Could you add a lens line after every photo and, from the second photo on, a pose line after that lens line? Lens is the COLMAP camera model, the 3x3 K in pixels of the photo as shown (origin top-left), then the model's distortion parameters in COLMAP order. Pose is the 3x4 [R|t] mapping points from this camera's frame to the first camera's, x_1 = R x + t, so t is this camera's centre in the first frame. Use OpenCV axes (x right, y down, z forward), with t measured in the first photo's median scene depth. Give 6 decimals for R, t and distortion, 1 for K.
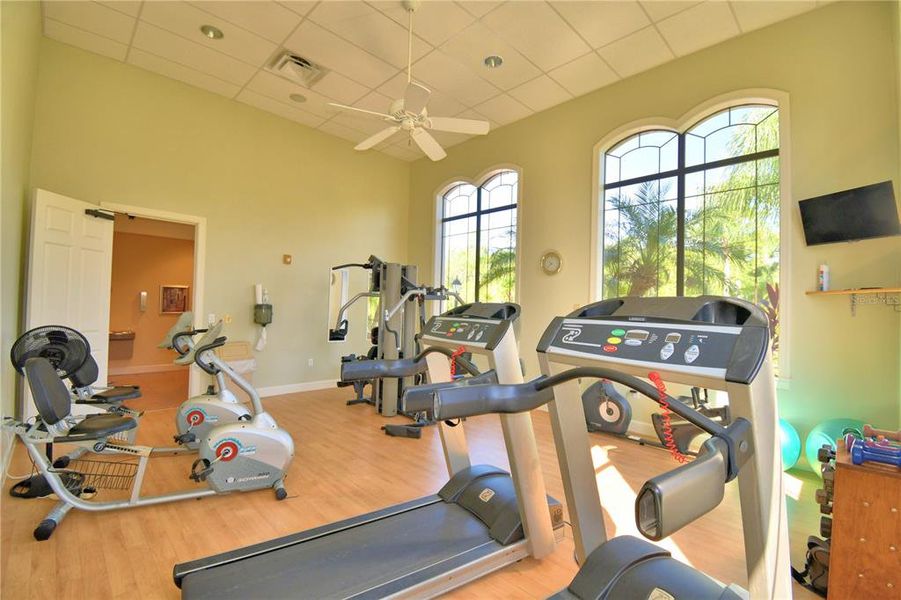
lens RADIAL K [[394.8, 0, 444.7], [0, 394.8, 301.4], [0, 0, 1]] dist [0.022526, -0.028535]
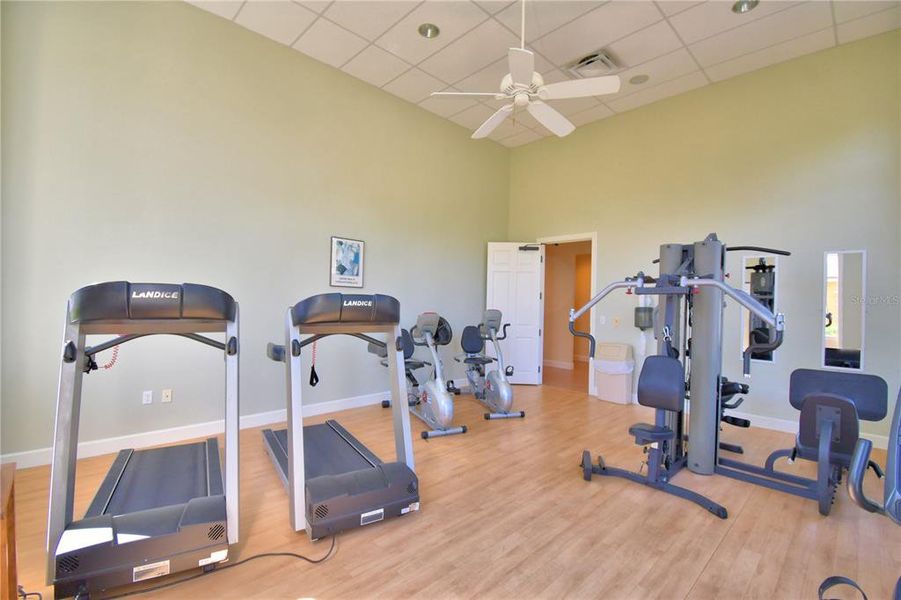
lens RADIAL K [[394.8, 0, 444.7], [0, 394.8, 301.4], [0, 0, 1]] dist [0.022526, -0.028535]
pose [[-0.015103, -0.025447, -0.999562, 0.618657], [-0.004148, 0.999669, -0.025387, 0.024266], [0.999877, 0.003763, -0.015203, 0.658991]]
